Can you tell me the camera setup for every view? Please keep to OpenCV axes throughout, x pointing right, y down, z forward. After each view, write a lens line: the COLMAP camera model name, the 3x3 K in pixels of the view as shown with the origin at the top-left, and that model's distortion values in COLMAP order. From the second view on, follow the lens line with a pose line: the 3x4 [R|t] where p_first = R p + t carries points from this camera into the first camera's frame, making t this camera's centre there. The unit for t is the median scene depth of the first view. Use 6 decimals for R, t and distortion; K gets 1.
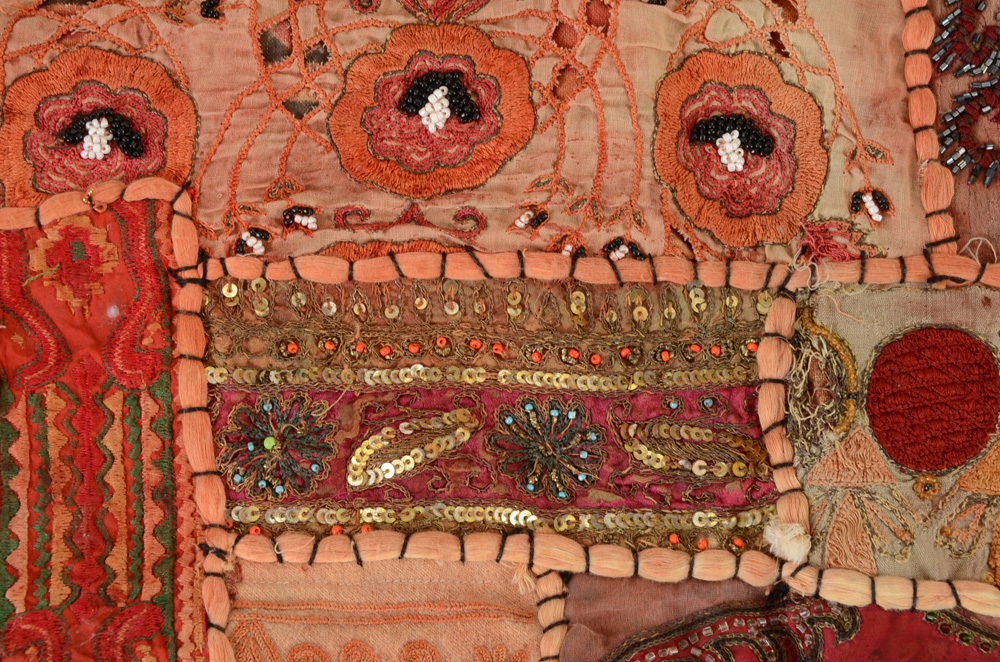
lens RADIAL K [[2385.4, 0, 497.3], [0, 2385.4, 332.8], [0, 0, 1]] dist [0.395660, 0.000000]
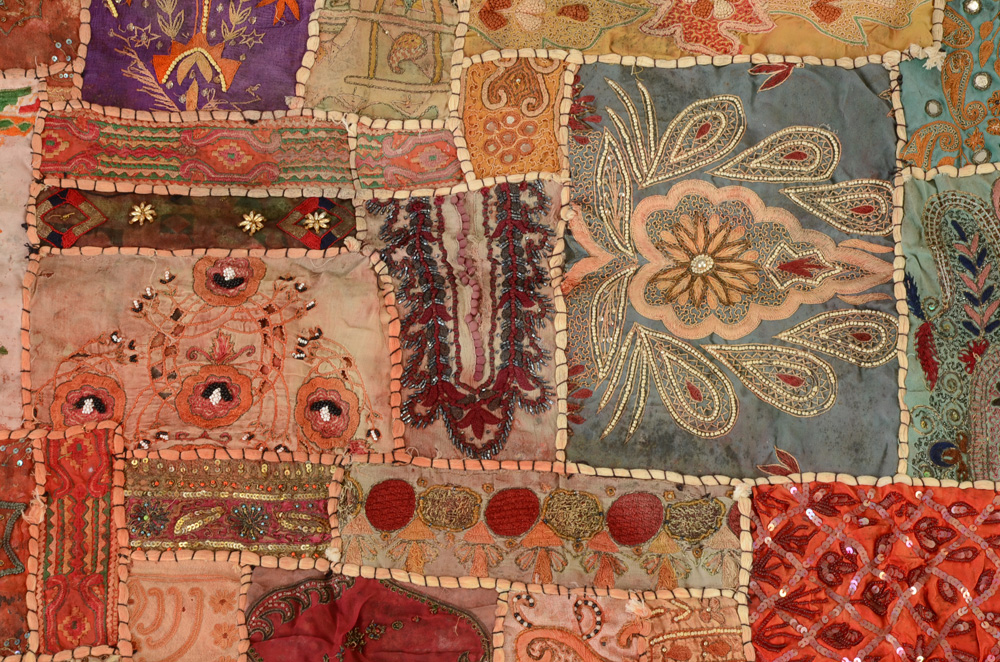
lens RADIAL K [[3564.4, 0, 497.5], [0, 3564.4, 326.3], [0, 0, 1]] dist [1.143148, 0.000000]
pose [[0.998021, 0.017151, -0.060504, 0.539986], [-0.024235, 0.992674, -0.118372, 0.301979], [0.058030, 0.119604, 0.991124, -3.025477]]
